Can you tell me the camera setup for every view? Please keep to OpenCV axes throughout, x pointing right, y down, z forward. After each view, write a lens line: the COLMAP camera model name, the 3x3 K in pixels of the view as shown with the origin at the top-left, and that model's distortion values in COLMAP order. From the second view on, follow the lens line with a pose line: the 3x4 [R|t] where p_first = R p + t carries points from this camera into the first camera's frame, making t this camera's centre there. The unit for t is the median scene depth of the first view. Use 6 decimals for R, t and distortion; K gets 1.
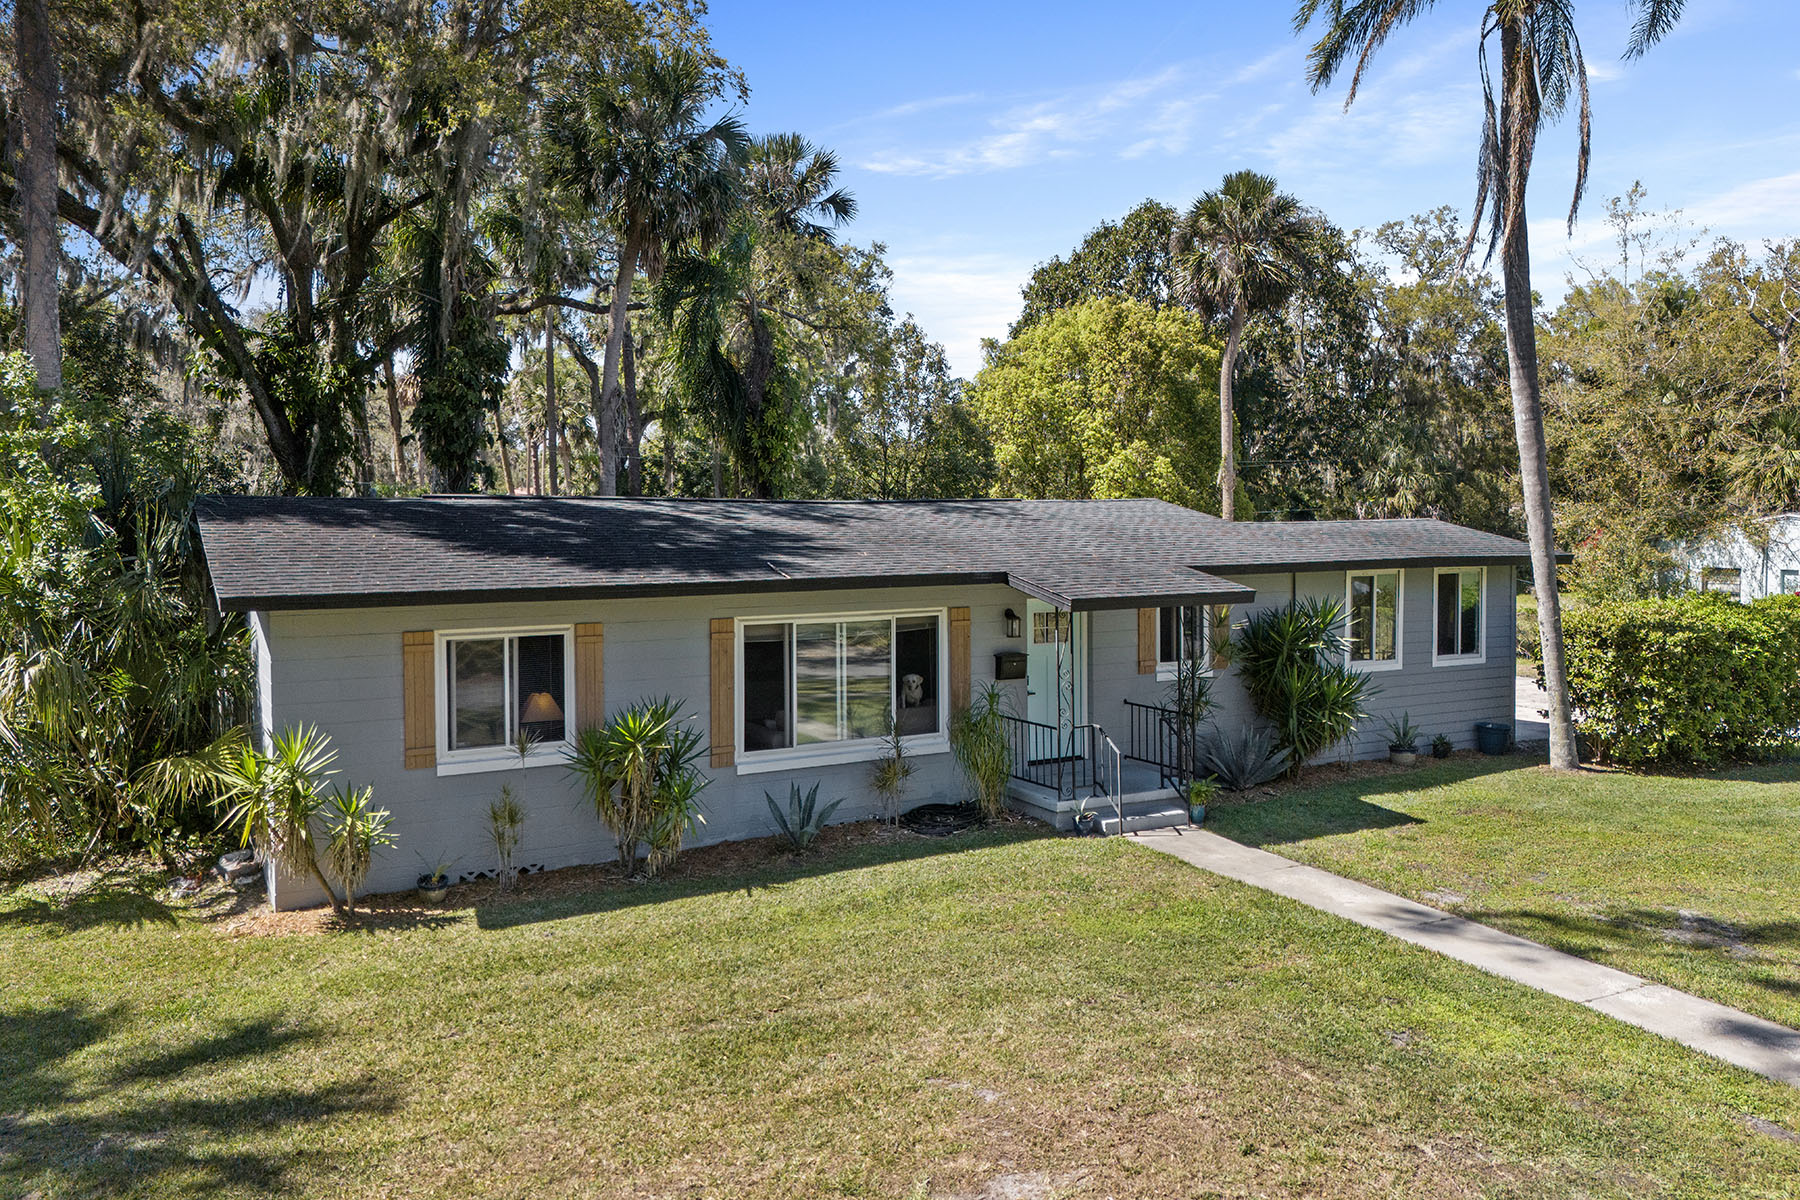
lens RADIAL K [[1359.8, 0, 913.7], [0, 1359.8, 599.7], [0, 0, 1]] dist [0.083628, -0.090425]
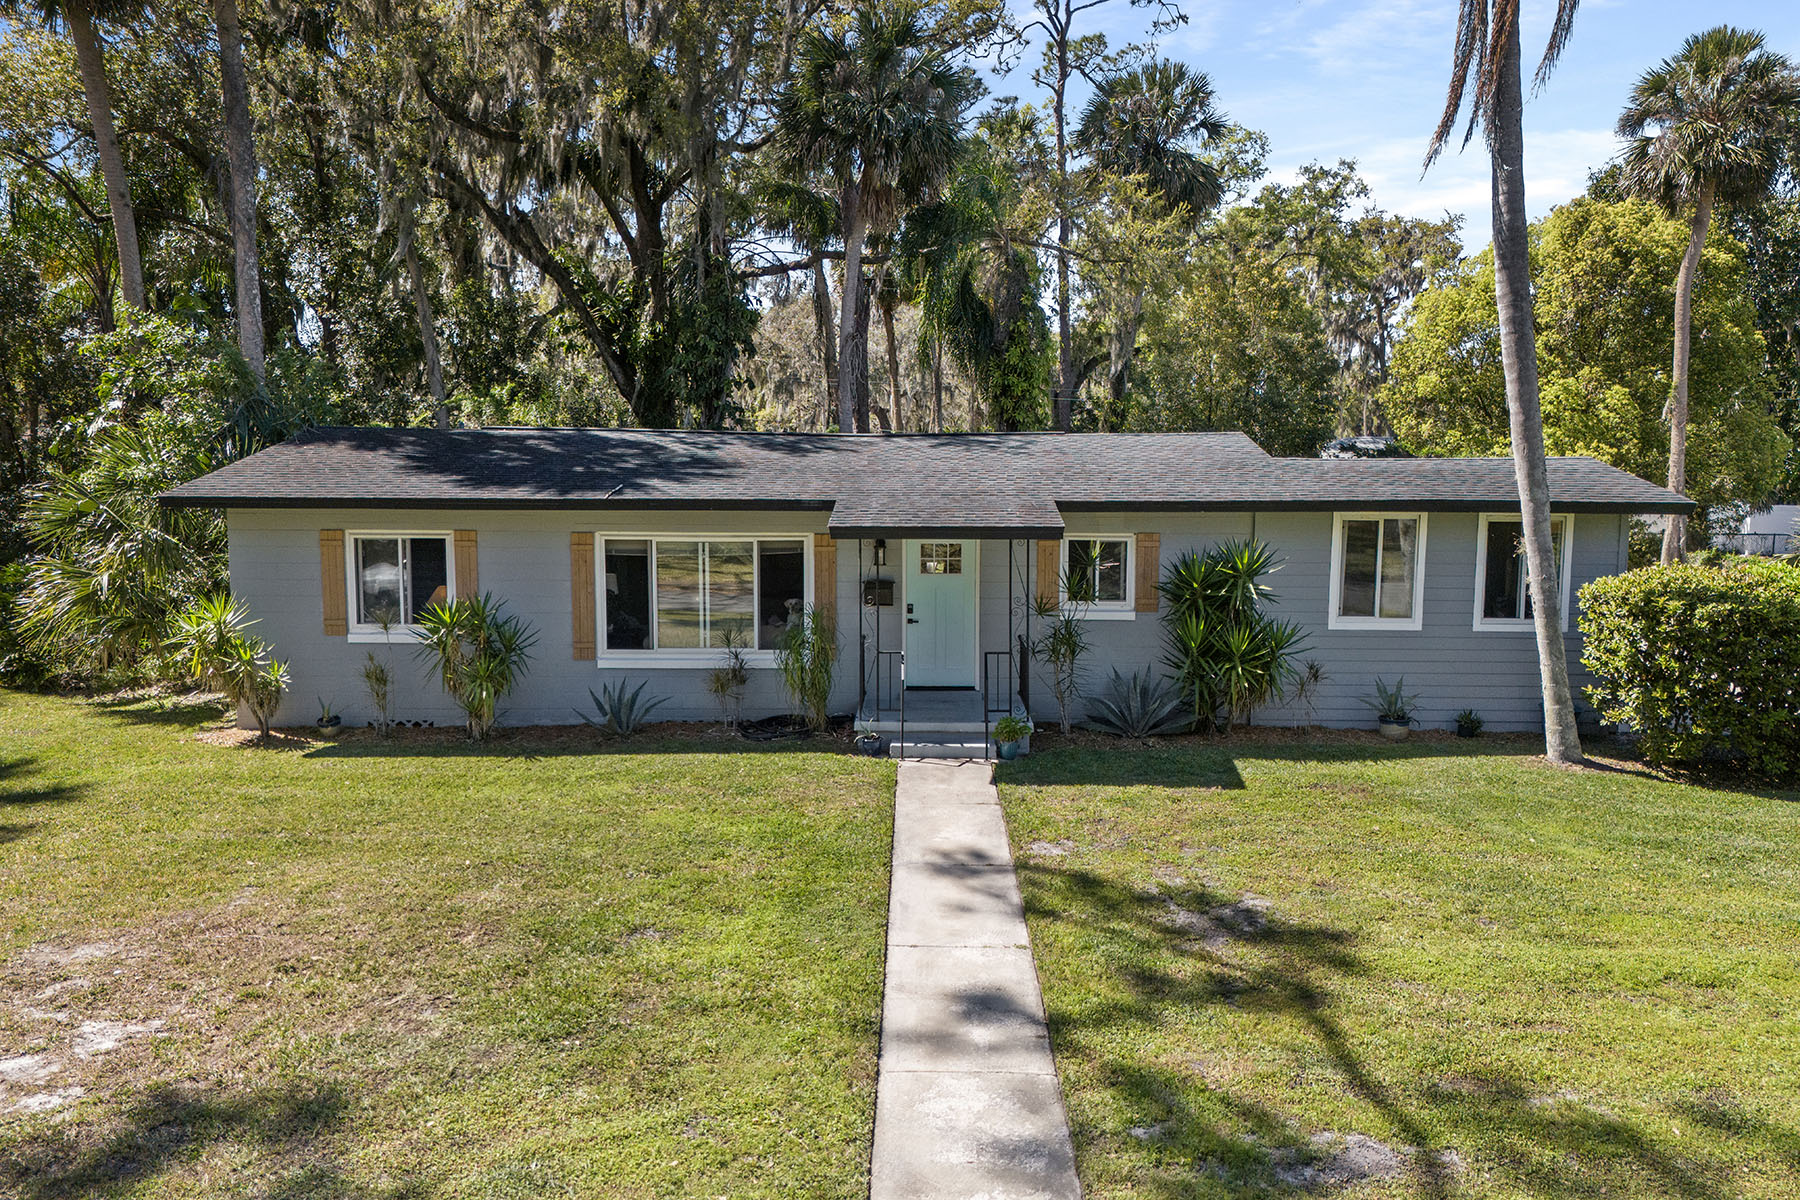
lens RADIAL K [[1359.8, 0, 913.7], [0, 1359.8, 599.7], [0, 0, 1]] dist [0.083628, -0.090425]
pose [[0.865612, 0.060610, -0.497034, 0.683717], [-0.040376, 0.997863, 0.051366, 0.000032], [0.499085, -0.024395, 0.866210, 0.131264]]
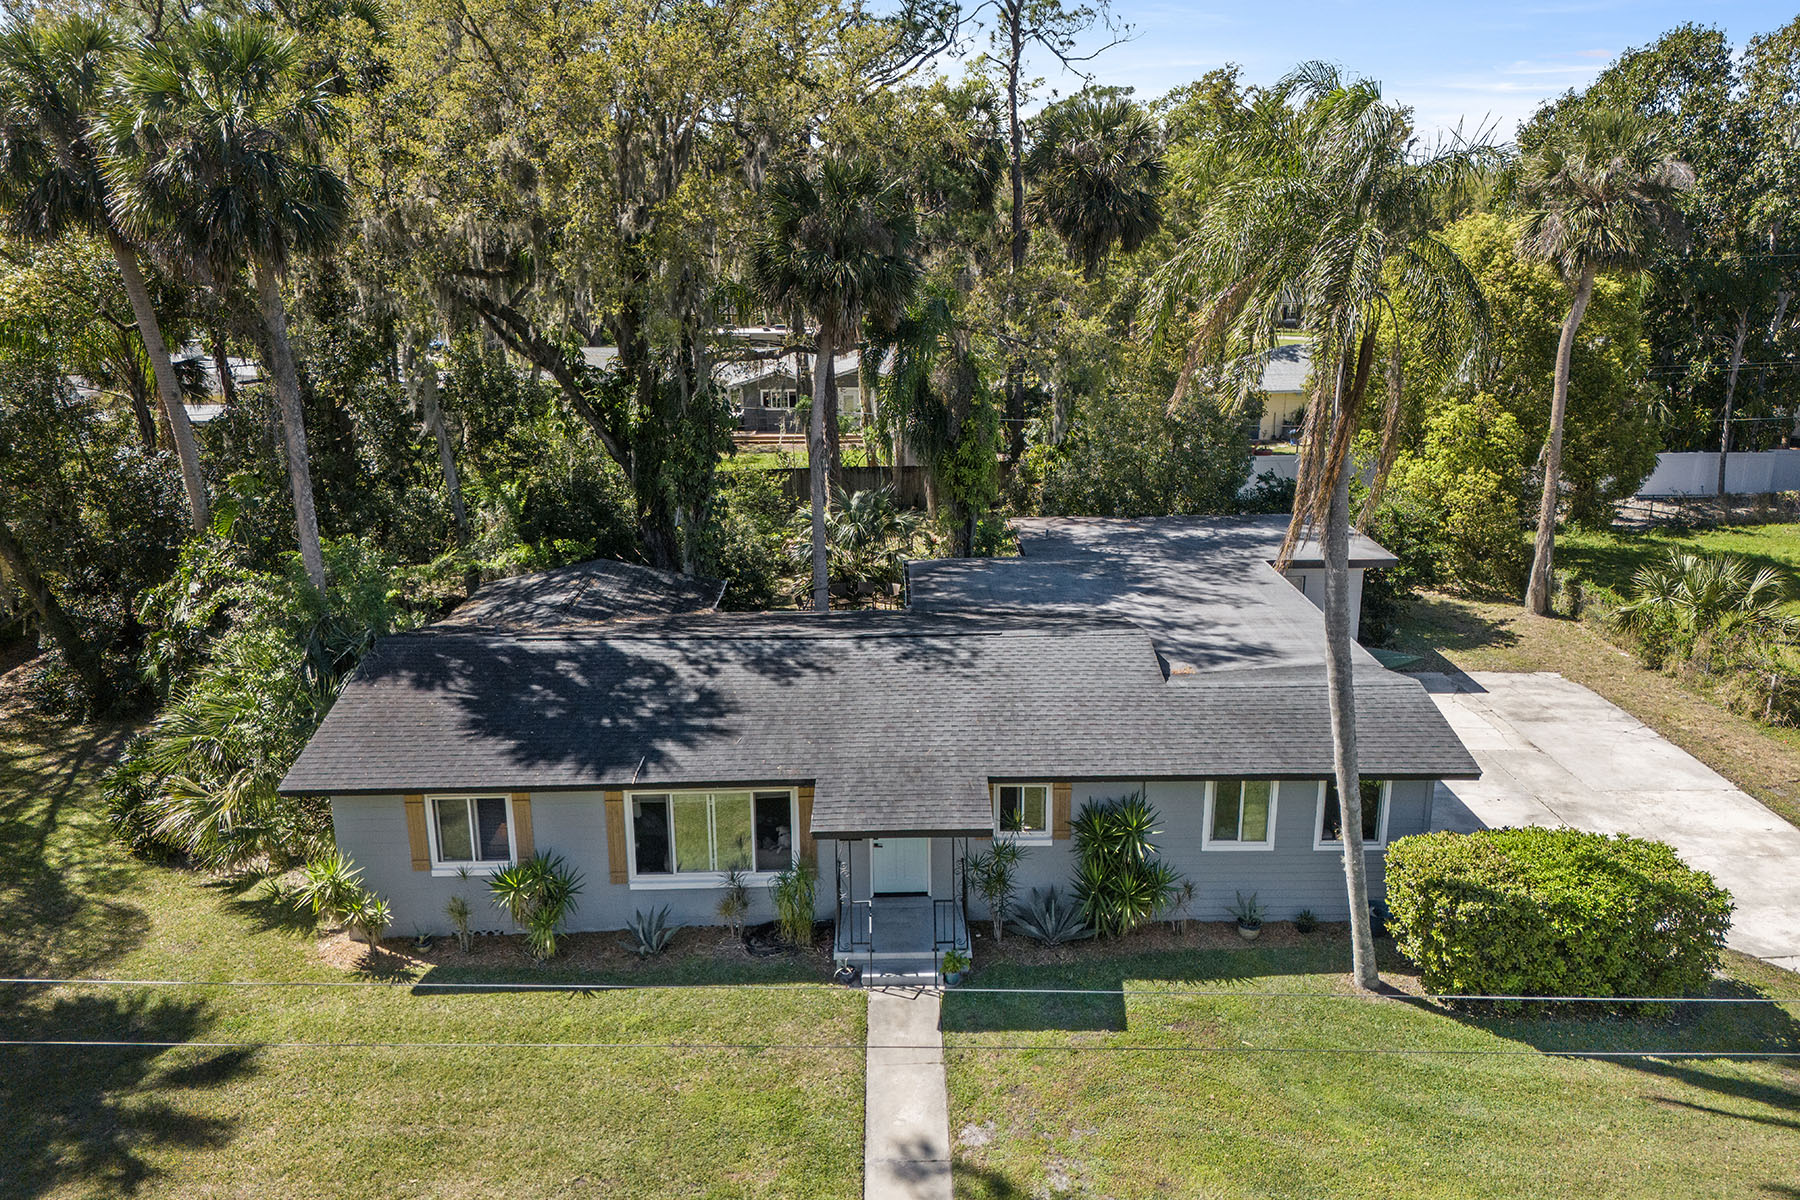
lens RADIAL K [[1336.4, 0, 918.7], [0, 1336.4, 598.0], [0, 0, 1]] dist [0.051639, -0.001760]
pose [[0.879024, 0.135118, -0.457230, 0.772493], [-0.029660, 0.972642, 0.230407, -0.526735], [0.475854, -0.188972, 0.858984, -0.038153]]
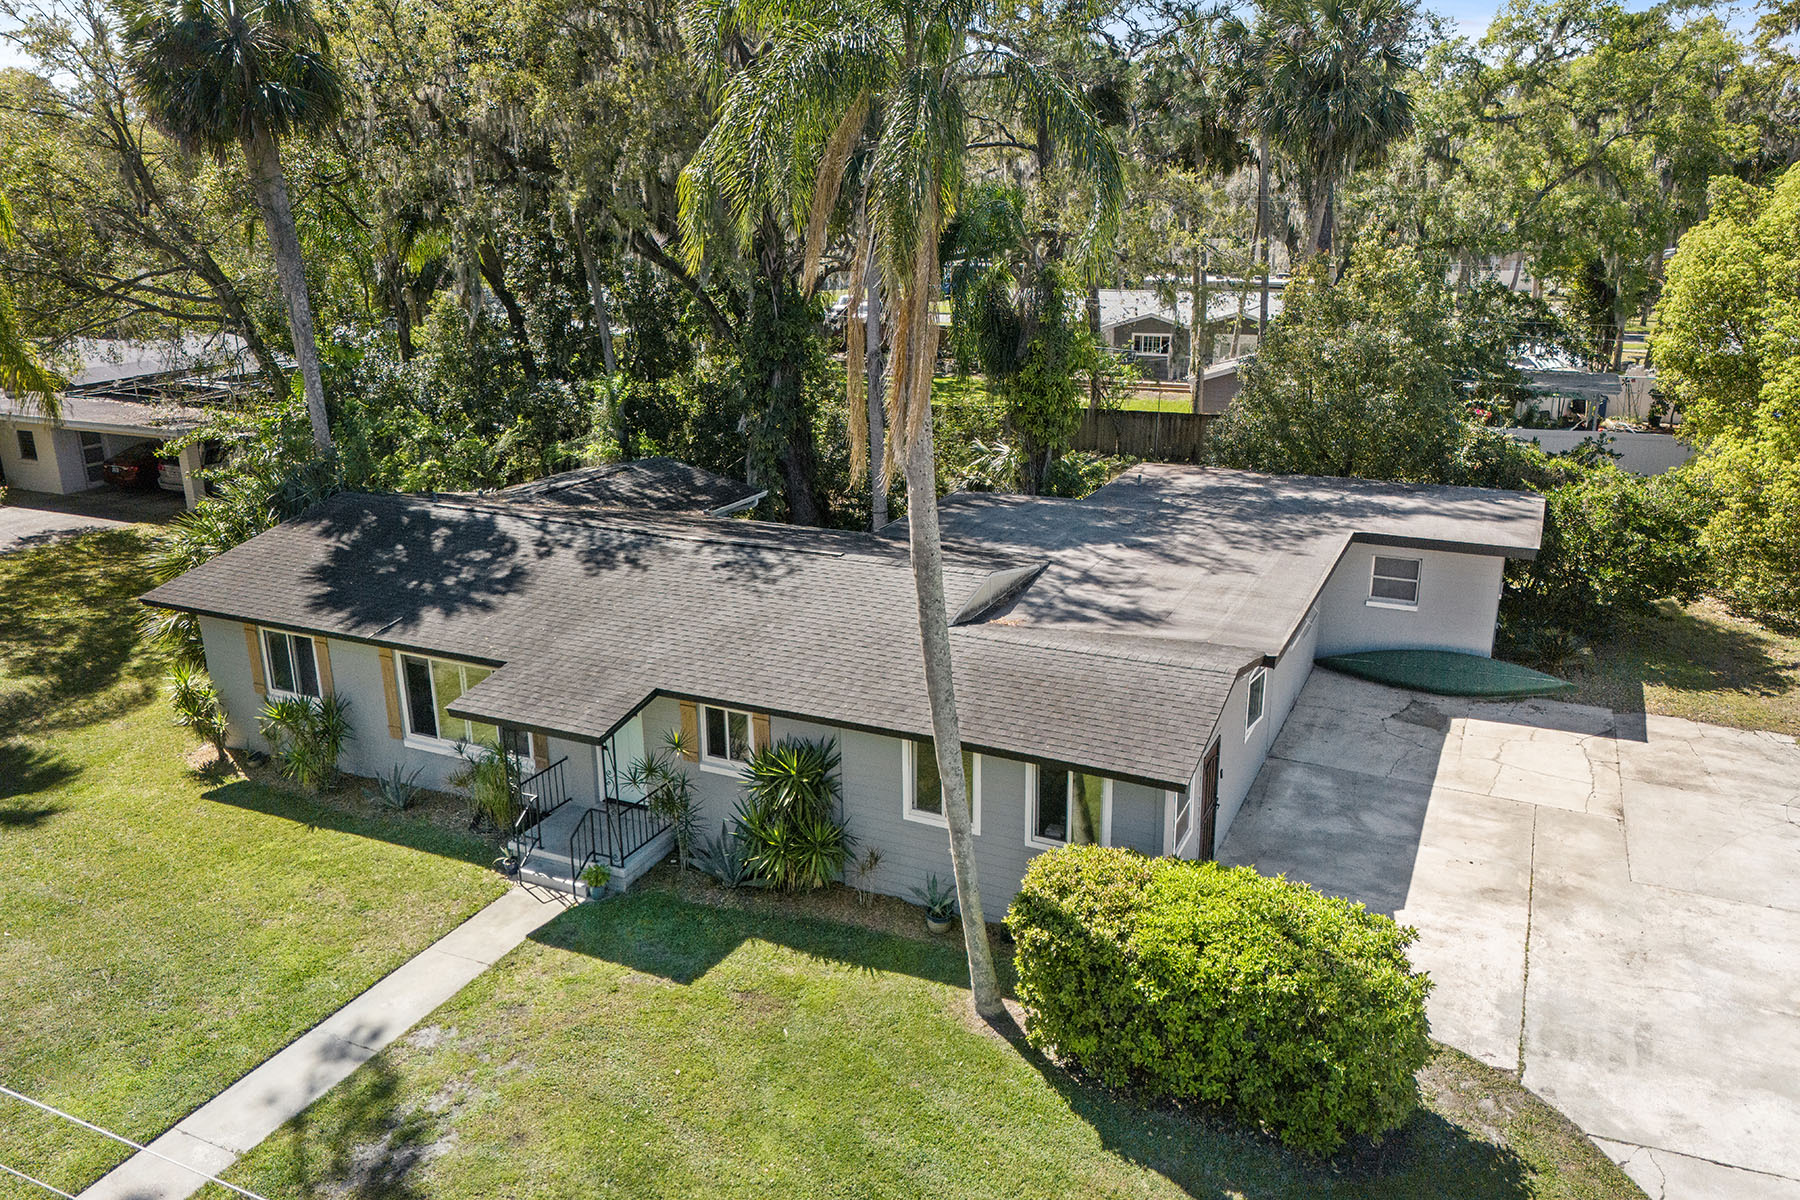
lens RADIAL K [[1336.4, 0, 918.7], [0, 1336.4, 598.0], [0, 0, 1]] dist [0.051639, -0.001760]
pose [[0.572290, 0.245618, -0.782404, 1.352265], [-0.044897, 0.962045, 0.269172, -0.468182], [0.818821, -0.118917, 0.561597, 0.649978]]
